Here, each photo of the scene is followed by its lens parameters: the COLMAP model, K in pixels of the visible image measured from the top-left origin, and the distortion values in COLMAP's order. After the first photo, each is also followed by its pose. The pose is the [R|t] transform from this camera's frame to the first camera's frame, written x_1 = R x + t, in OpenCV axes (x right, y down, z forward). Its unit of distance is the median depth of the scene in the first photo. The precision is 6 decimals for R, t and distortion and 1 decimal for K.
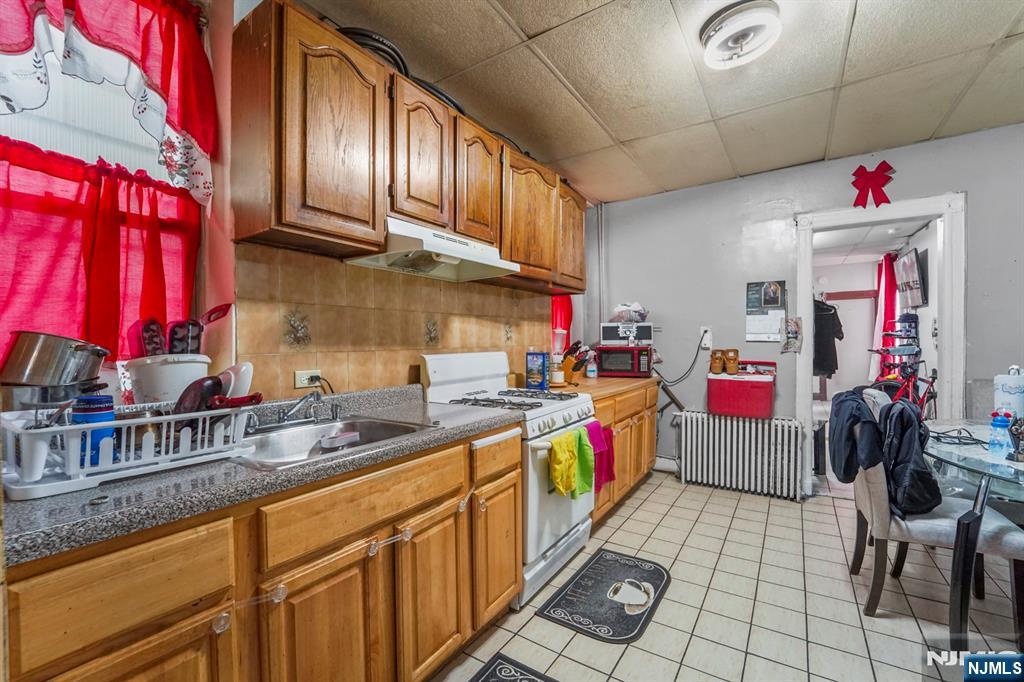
lens RADIAL K [[429.4, 0, 508.3], [0, 429.4, 342.9], [0, 0, 1]] dist [-0.023479, 0.000228]
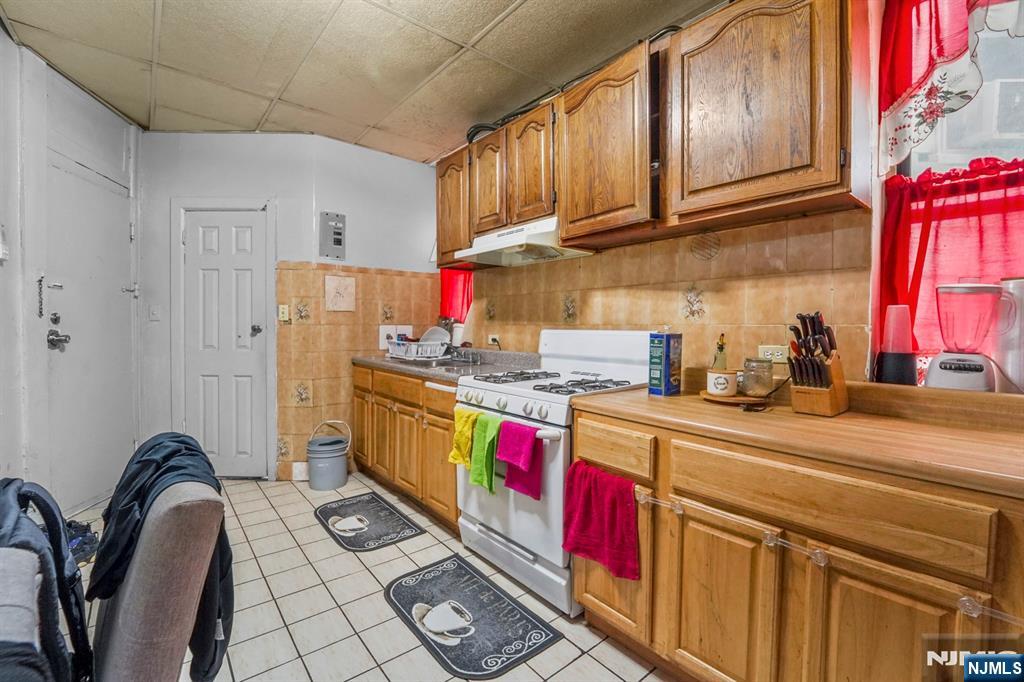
lens RADIAL K [[450.8, 0, 508.6], [0, 450.8, 335.9], [0, 0, 1]] dist [-0.003804, -0.000086]
pose [[-0.297238, 0.016193, -0.954666, 0.962066], [-0.017468, 0.999597, 0.022394, 0.019447], [0.954644, 0.023333, -0.296835, 1.220387]]
